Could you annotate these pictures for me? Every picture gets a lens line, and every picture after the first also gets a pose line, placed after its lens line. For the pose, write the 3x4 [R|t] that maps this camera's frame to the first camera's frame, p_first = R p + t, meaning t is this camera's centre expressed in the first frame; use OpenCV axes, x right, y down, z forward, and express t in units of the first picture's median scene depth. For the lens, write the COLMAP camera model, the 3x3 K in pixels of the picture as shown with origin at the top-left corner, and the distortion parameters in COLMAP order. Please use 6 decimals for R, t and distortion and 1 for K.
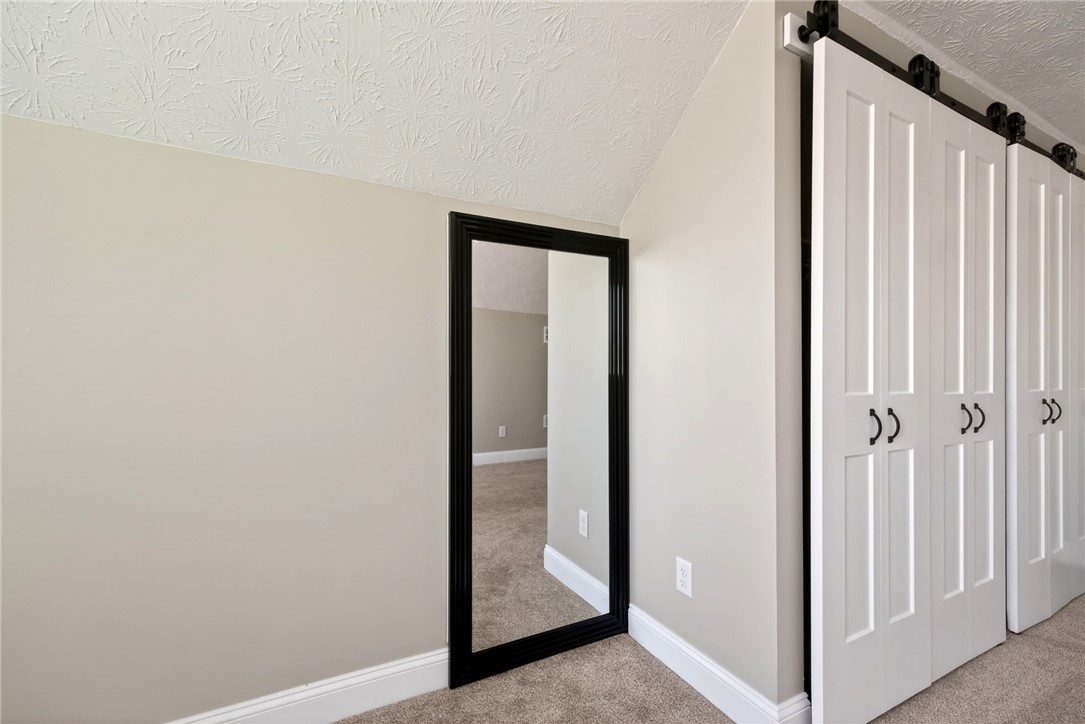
lens RADIAL K [[476.7, 0, 540.7], [0, 476.7, 362.7], [0, 0, 1]] dist [0.012672, -0.002972]
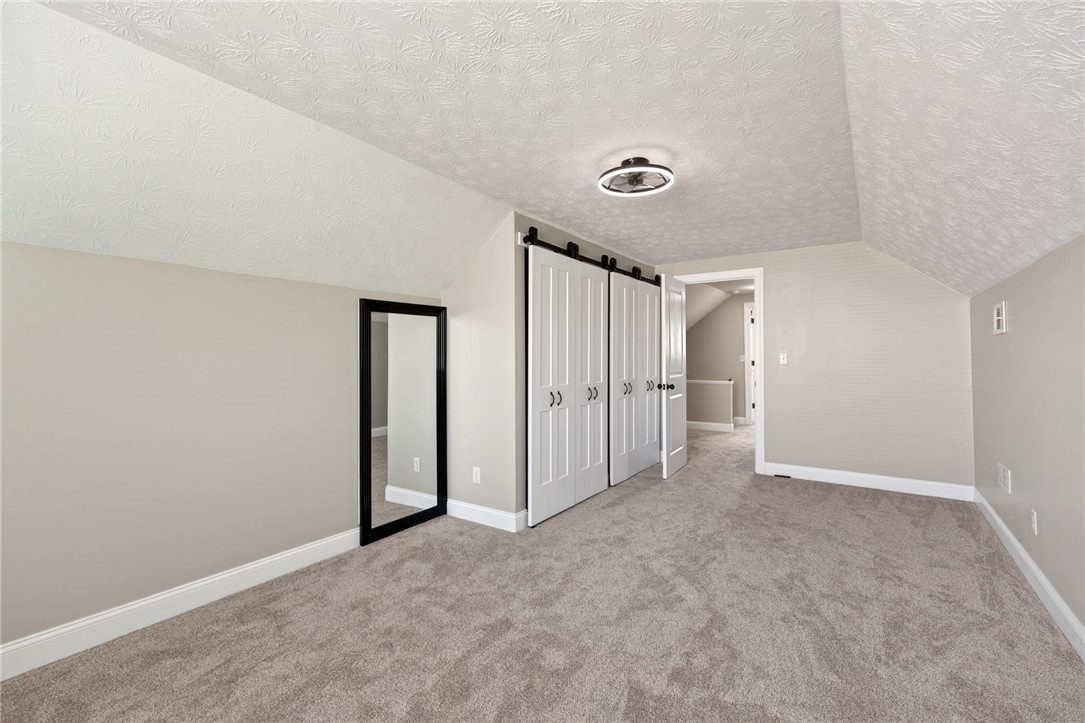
lens RADIAL K [[476.7, 0, 552.4], [0, 476.7, 353.2], [0, 0, 1]] dist [0.012672, -0.002972]
pose [[0.874546, -0.006060, 0.484904, -0.425355], [-0.000610, 0.999907, 0.013595, -0.118938], [-0.484941, -0.012186, 0.874462, -0.993433]]
